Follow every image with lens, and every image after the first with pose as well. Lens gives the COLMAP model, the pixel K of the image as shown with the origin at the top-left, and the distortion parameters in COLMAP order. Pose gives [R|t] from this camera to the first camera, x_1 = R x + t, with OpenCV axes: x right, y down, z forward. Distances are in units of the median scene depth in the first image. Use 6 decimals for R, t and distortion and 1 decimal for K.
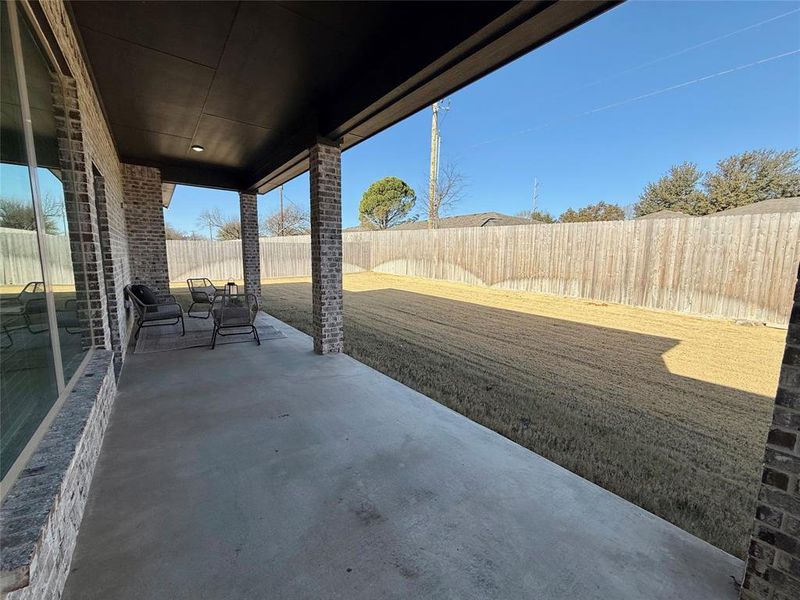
lens RADIAL K [[319.9, 0, 400.0], [0, 319.9, 300.0], [0, 0, 1]] dist [0.000031, 0.000255]
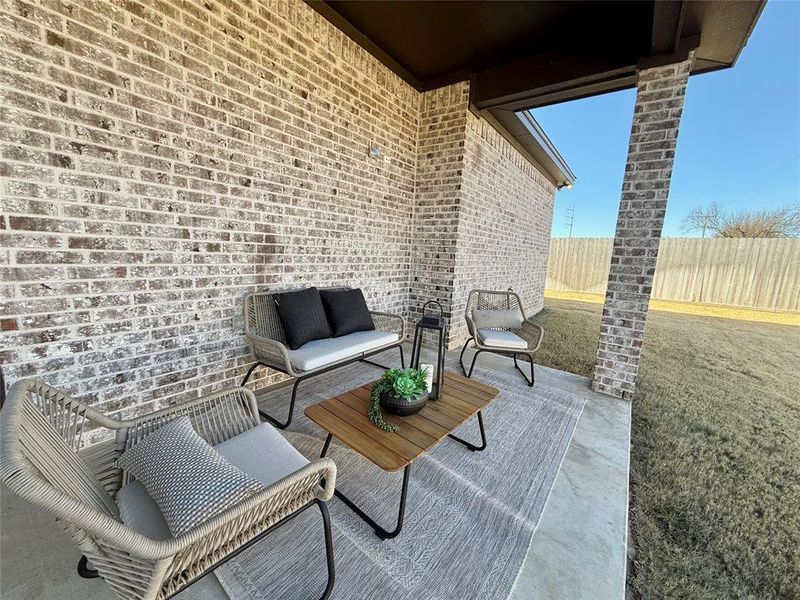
lens RADIAL K [[319.9, 0, 400.0], [0, 319.9, 300.0], [0, 0, 1]] dist [0.000031, 0.000255]
pose [[0.280593, 0.150169, -0.948007, -0.121468], [-0.176399, 0.978930, 0.102856, -0.047019], [0.943478, 0.138367, 0.301171, 0.427255]]
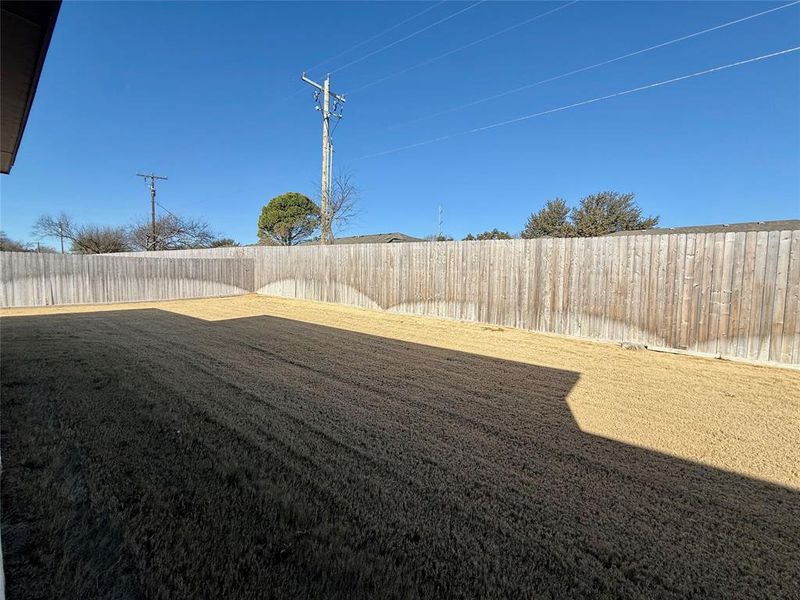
lens RADIAL K [[319.9, 0, 400.0], [0, 319.9, 300.0], [0, 0, 1]] dist [0.000031, 0.000255]
pose [[0.965641, -0.010656, 0.259663, 0.102957], [0.027366, 0.997773, -0.060822, -0.018107], [-0.258437, 0.065838, 0.963782, 0.154305]]
